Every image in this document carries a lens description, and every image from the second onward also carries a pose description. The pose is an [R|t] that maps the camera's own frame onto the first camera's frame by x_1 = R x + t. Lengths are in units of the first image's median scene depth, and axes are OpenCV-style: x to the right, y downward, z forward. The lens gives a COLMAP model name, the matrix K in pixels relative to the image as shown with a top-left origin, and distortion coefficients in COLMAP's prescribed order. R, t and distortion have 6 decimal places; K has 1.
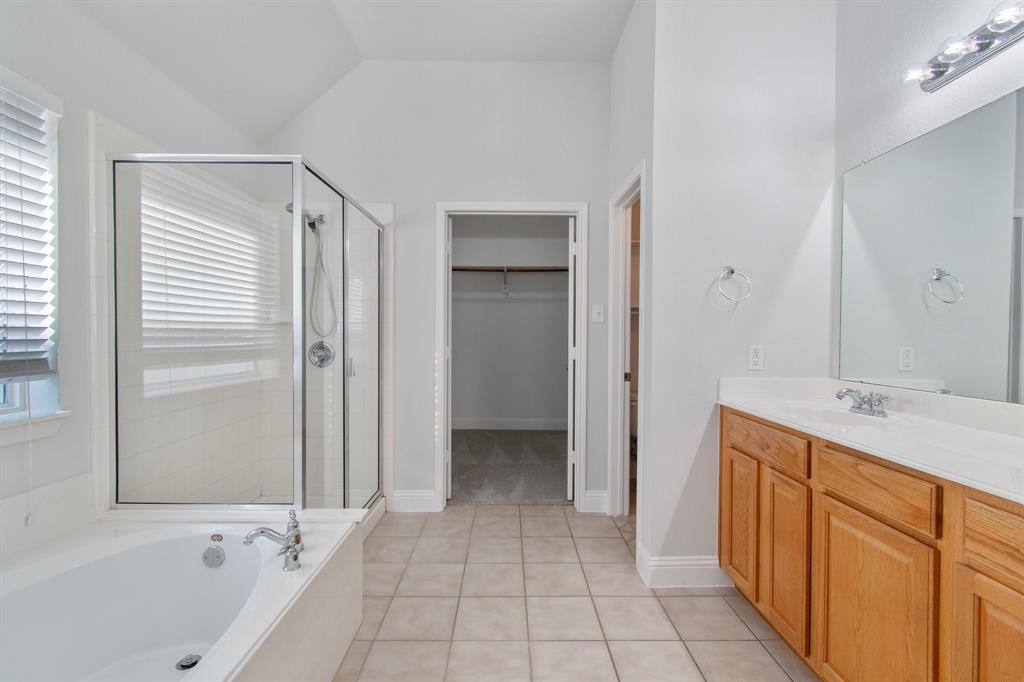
lens RADIAL K [[449.1, 0, 504.3], [0, 449.1, 338.2], [0, 0, 1]] dist [0.002769, -0.001558]
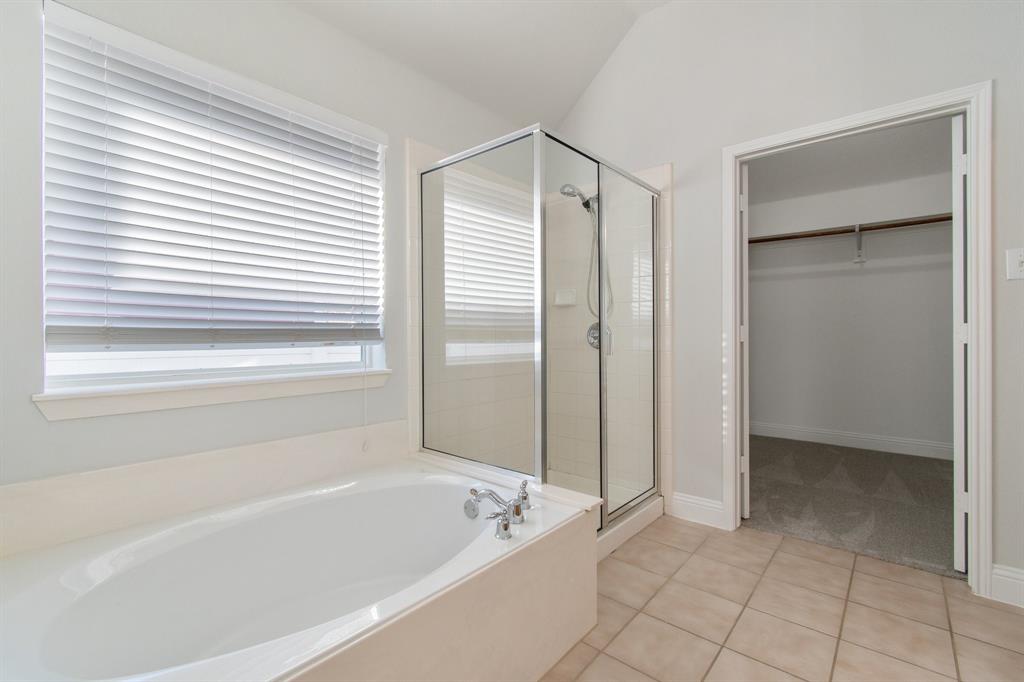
lens RADIAL K [[449.1, 0, 517.0], [0, 449.1, 332.9], [0, 0, 1]] dist [0.002769, -0.001558]
pose [[0.760036, -0.008899, -0.649821, 0.125254], [0.001294, 0.999925, -0.012180, 0.055427], [0.649880, 0.008416, 0.759990, 0.186683]]
